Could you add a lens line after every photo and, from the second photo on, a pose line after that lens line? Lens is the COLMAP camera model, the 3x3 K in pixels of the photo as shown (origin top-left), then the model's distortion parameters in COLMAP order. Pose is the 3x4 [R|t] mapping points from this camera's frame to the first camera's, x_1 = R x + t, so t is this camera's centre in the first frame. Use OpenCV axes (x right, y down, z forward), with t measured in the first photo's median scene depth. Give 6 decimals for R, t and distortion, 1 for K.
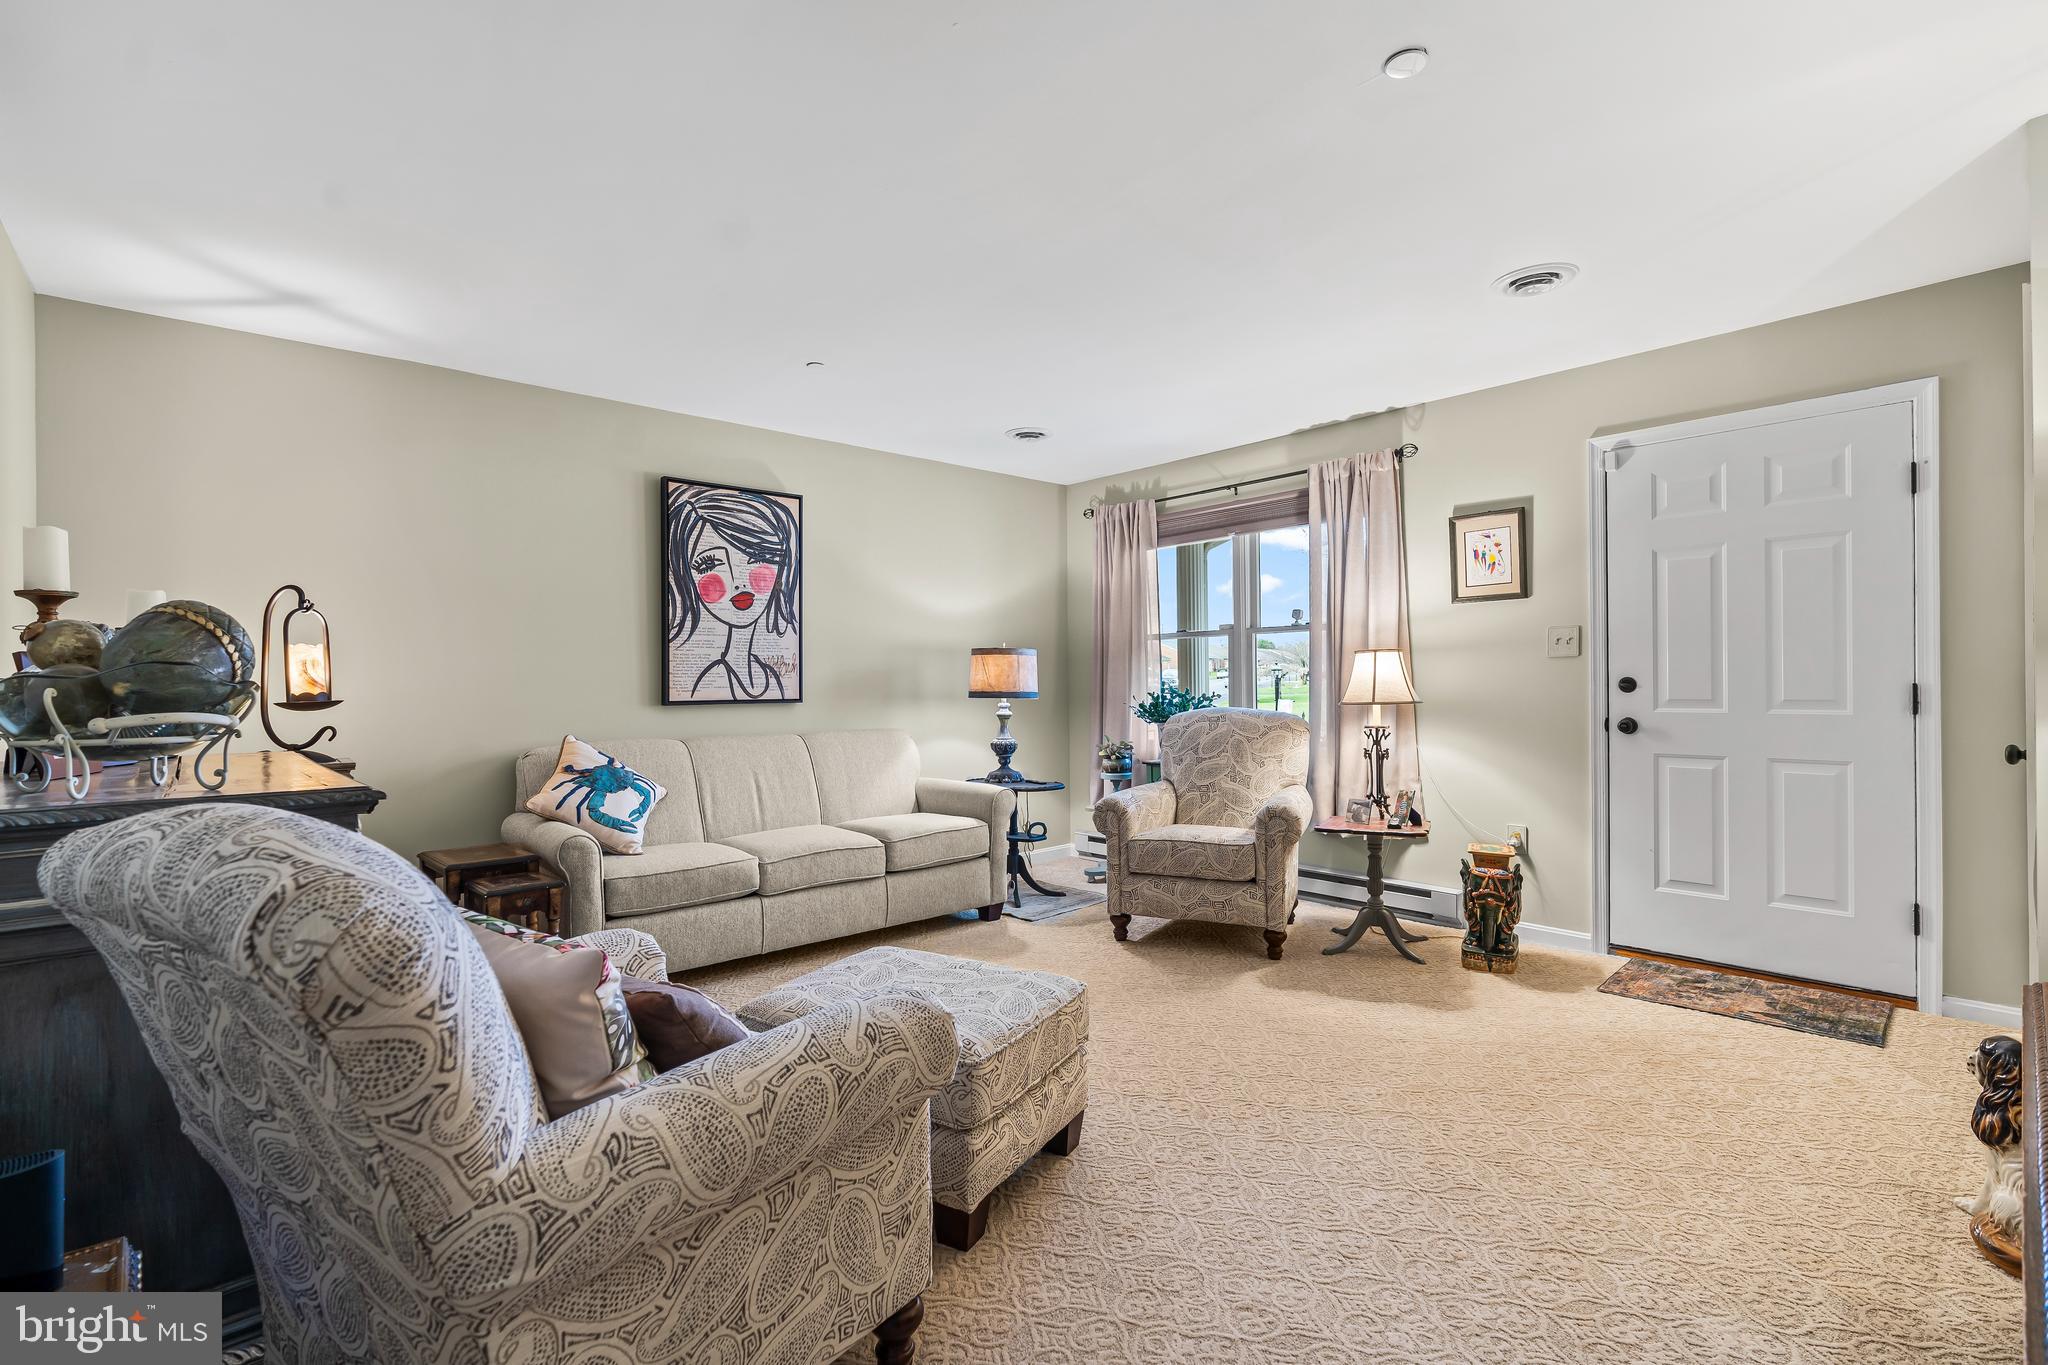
lens RADIAL K [[925.4, 0, 1024.9], [0, 925.4, 684.9], [0, 0, 1]] dist [-0.010739, 0.004567]
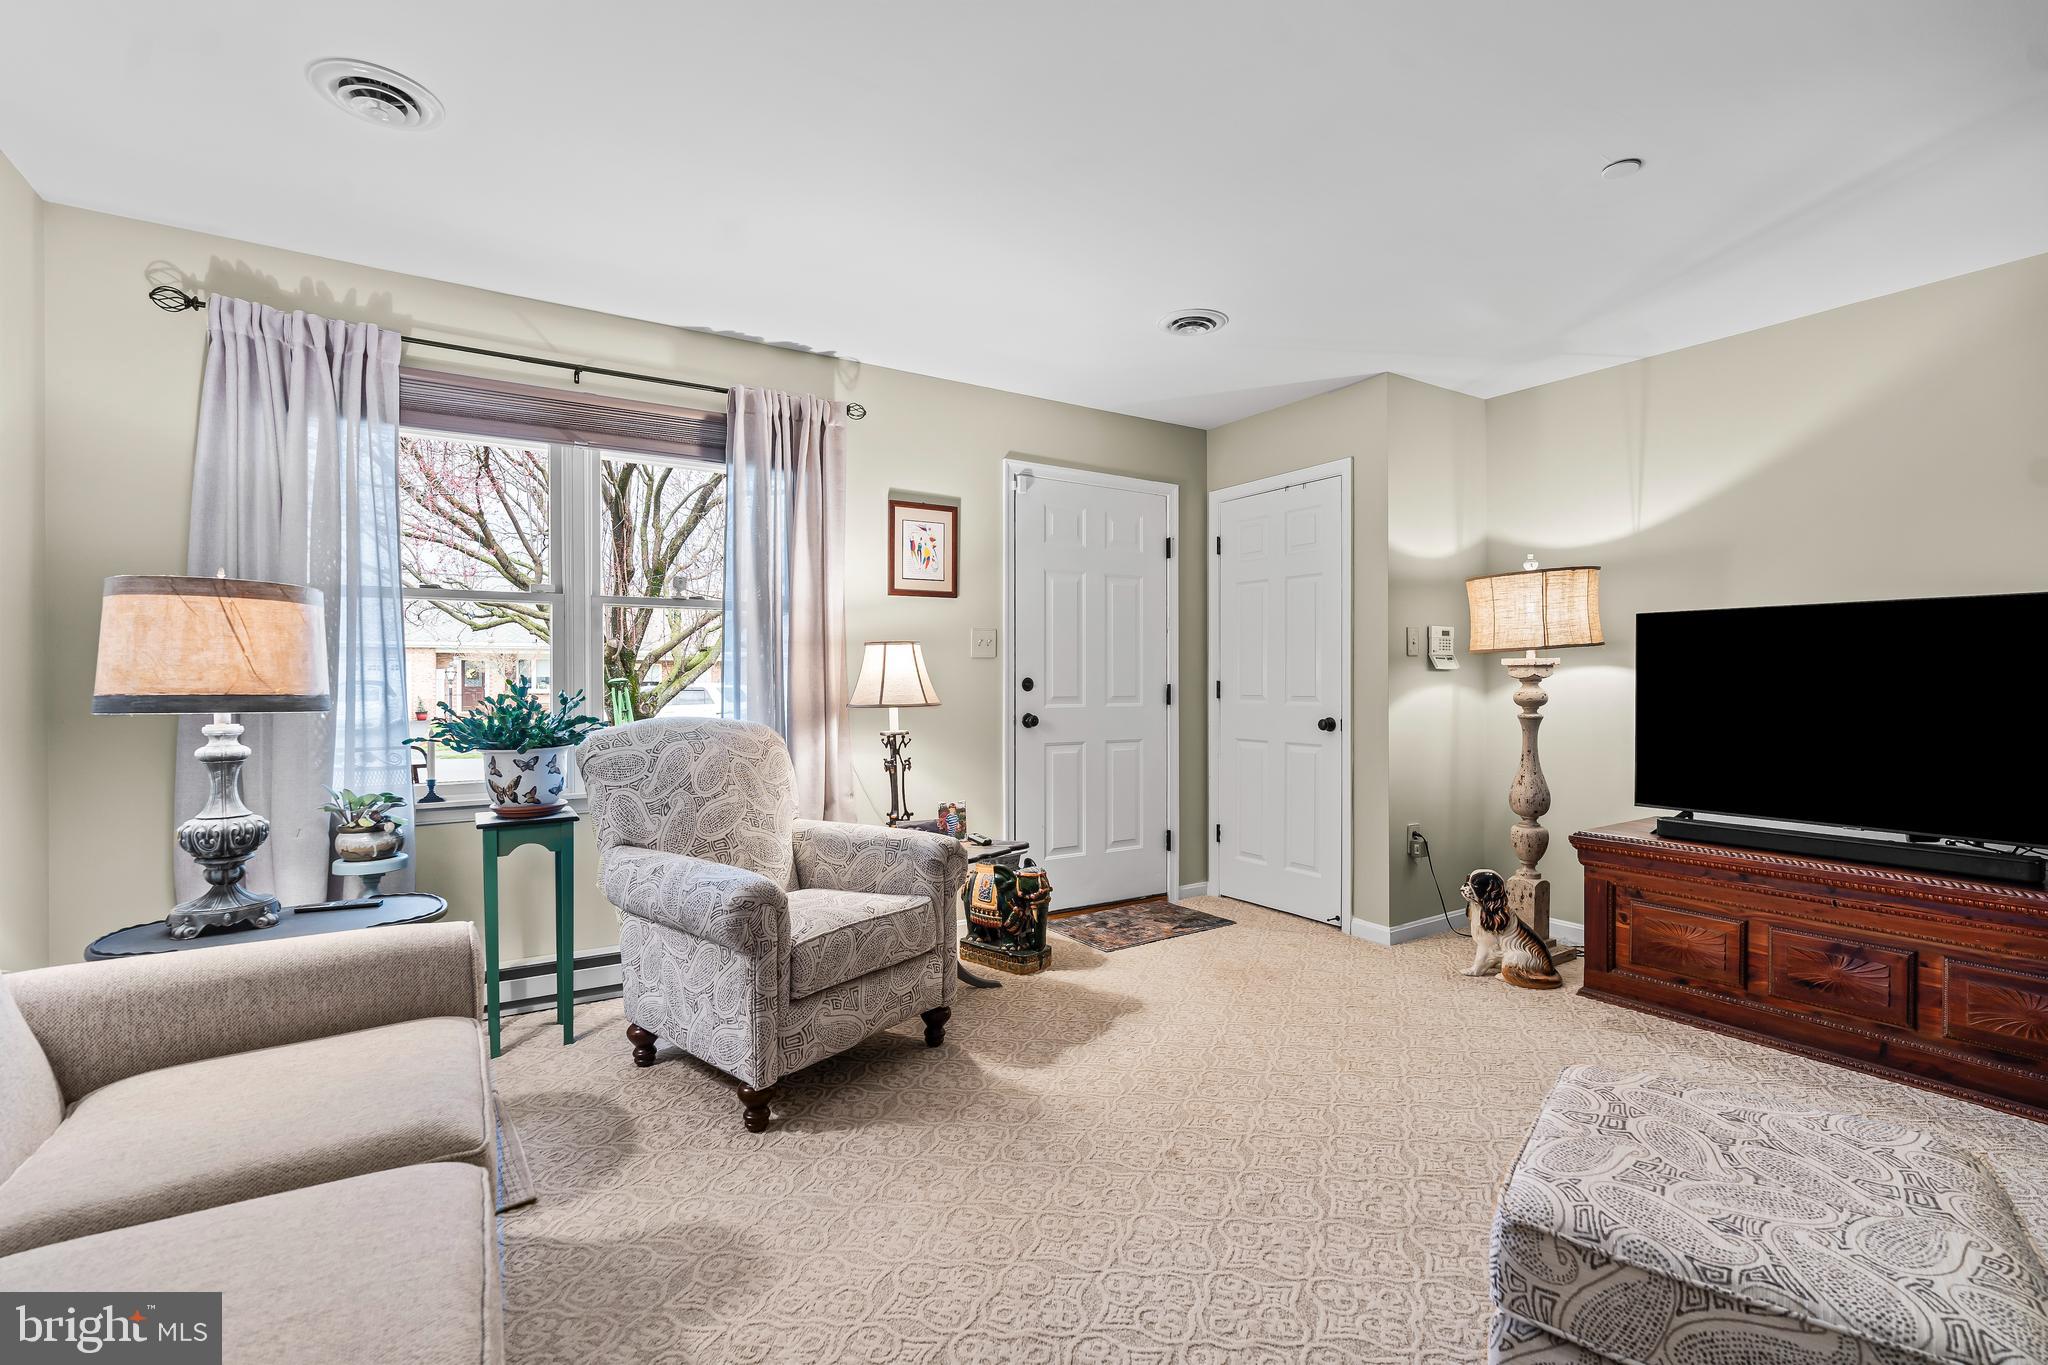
lens RADIAL K [[925.4, 0, 1024.9], [0, 925.4, 684.9], [0, 0, 1]] dist [-0.010739, 0.004567]
pose [[0.166594, 0.005839, 0.986008, -0.400439], [0.001676, 0.999979, -0.006205, 0.006460], [-0.986024, 0.002686, 0.166581, 0.692888]]
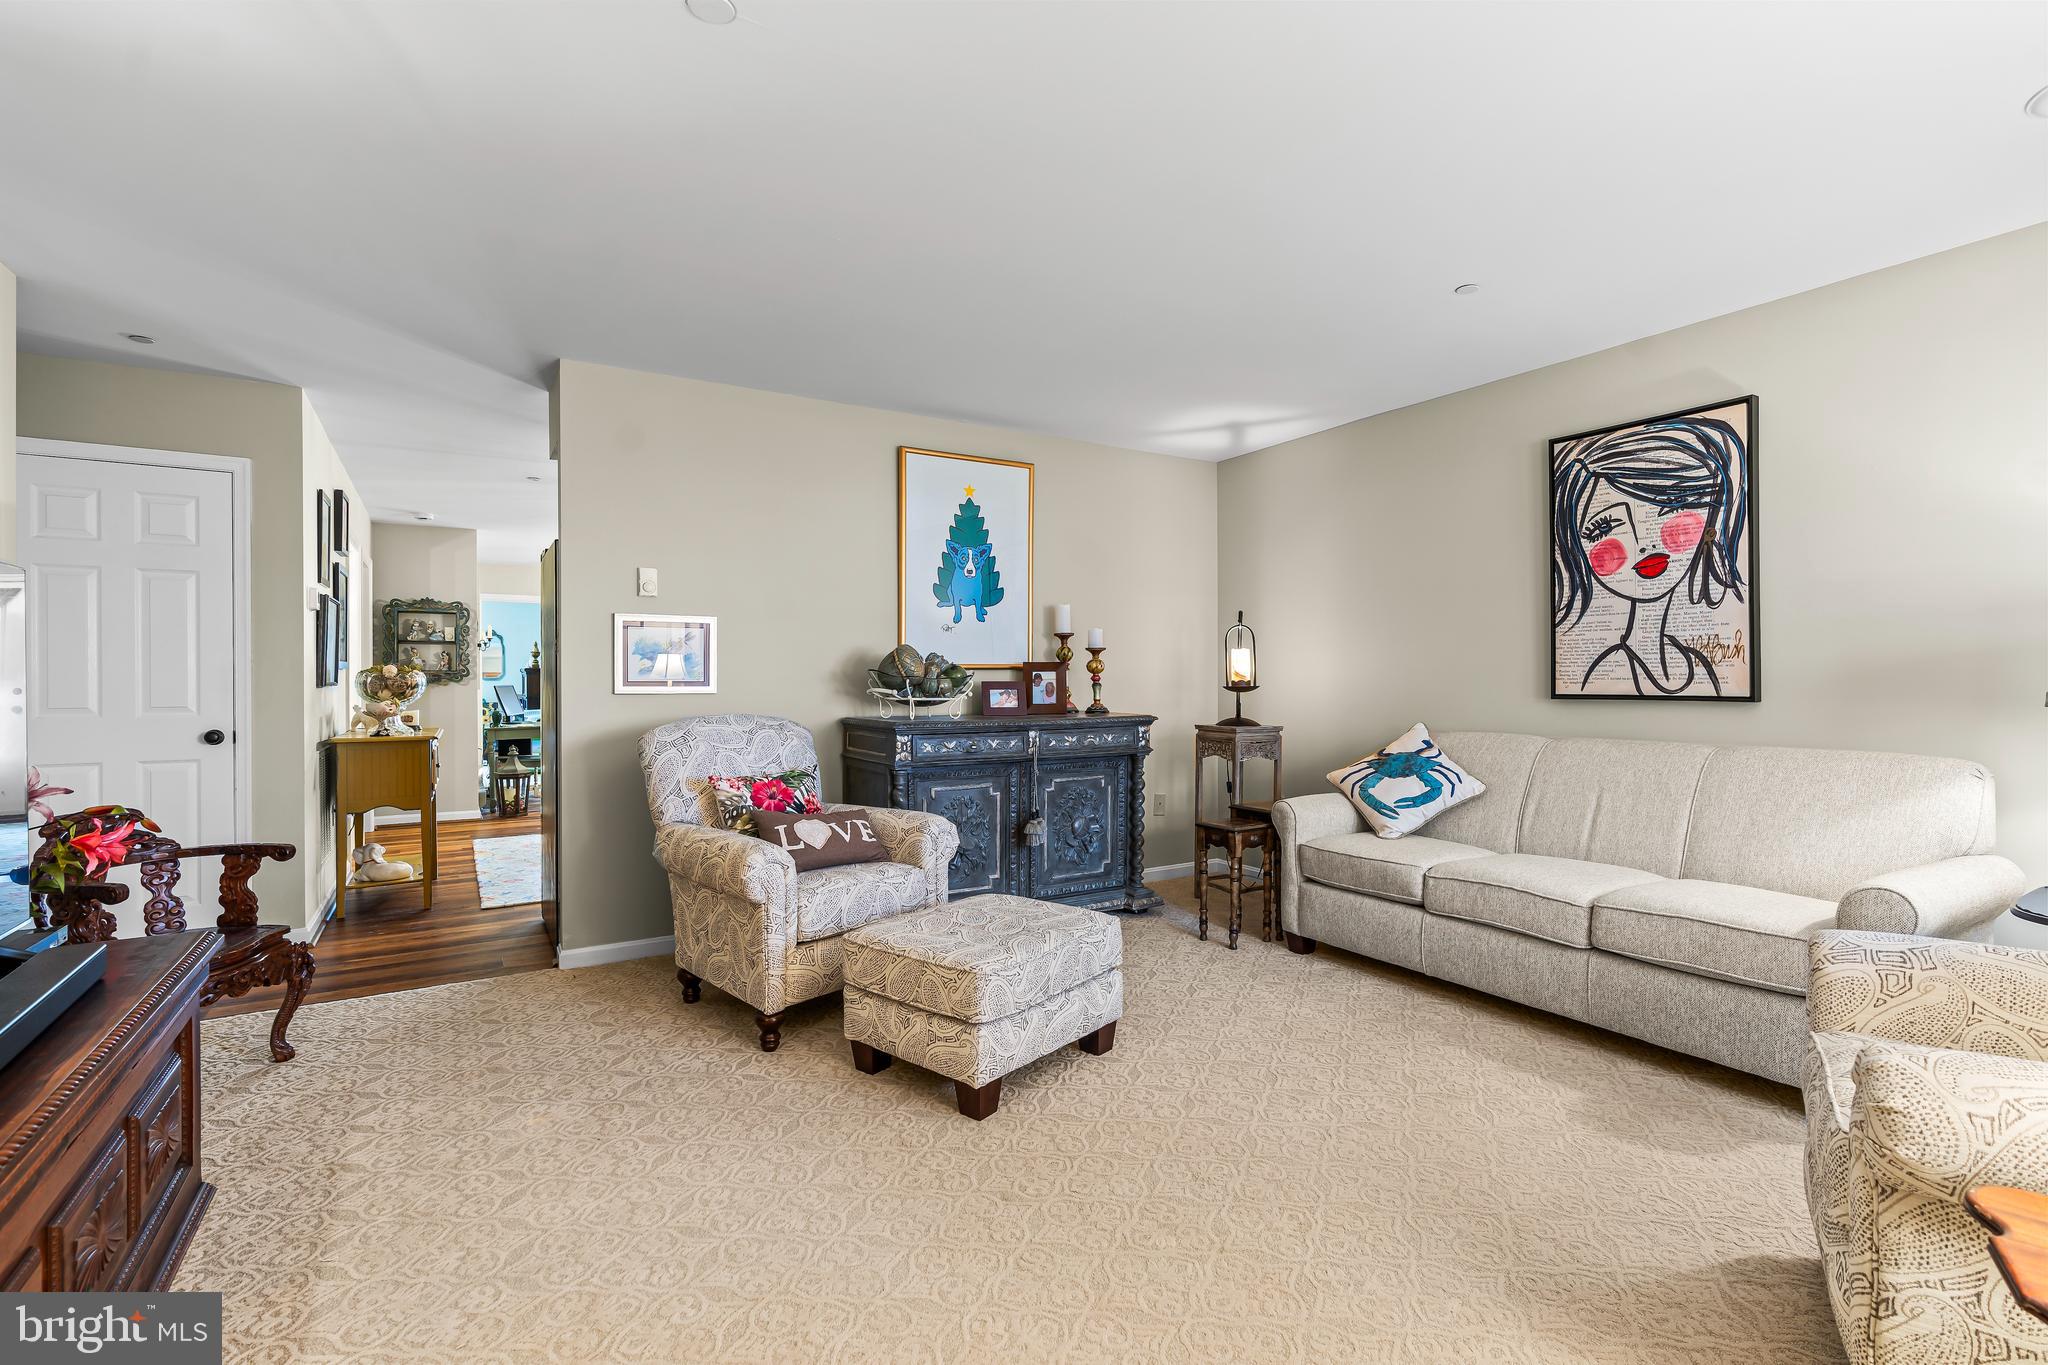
lens RADIAL K [[925.4, 0, 1024.9], [0, 925.4, 684.9], [0, 0, 1]] dist [-0.010739, 0.004567]
pose [[-0.182044, 0.015279, -0.983172, 0.557468], [0.002784, 0.999883, 0.015024, -0.005665], [0.983286, -0.000003, -0.182066, 0.647691]]
